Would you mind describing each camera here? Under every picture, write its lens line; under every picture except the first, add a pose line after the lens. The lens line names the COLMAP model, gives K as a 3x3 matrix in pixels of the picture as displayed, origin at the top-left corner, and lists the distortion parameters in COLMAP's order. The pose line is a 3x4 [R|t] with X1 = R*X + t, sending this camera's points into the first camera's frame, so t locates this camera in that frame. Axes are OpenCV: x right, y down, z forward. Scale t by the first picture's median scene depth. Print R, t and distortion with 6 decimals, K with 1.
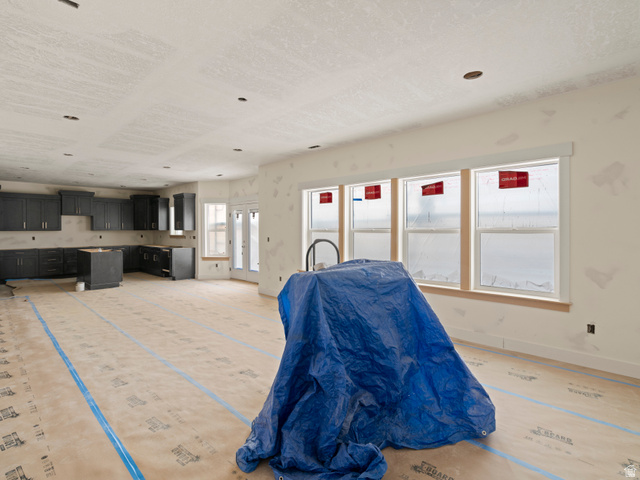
lens RADIAL K [[332.9, 0, 330.7], [0, 332.9, 232.0], [0, 0, 1]] dist [-0.001361, -0.000016]
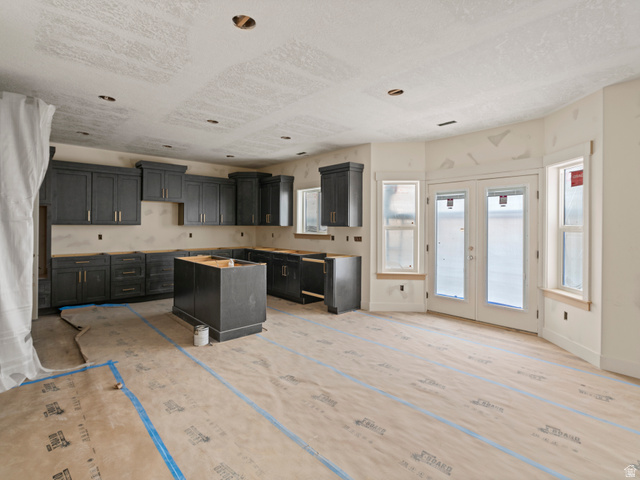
lens RADIAL K [[330.1, 0, 322.3], [0, 330.1, 226.1], [0, 0, 1]] dist [-0.004357, -0.000364]
pose [[0.997440, 0.010209, -0.070776, -0.441657], [-0.010572, 0.999933, -0.004759, -0.002789], [0.070723, 0.005495, 0.997481, 0.419055]]
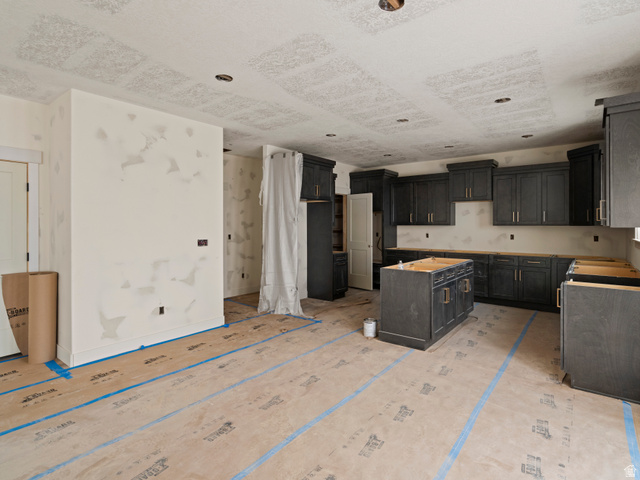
lens RADIAL K [[340.6, 0, 329.2], [0, 340.6, 221.8], [0, 0, 1]] dist [-0.001804, -0.000184]
pose [[0.101473, -0.005070, -0.994825, -0.166867], [-0.008234, 0.999948, -0.005936, -0.005178], [0.994804, 0.008794, 0.101426, 0.722103]]
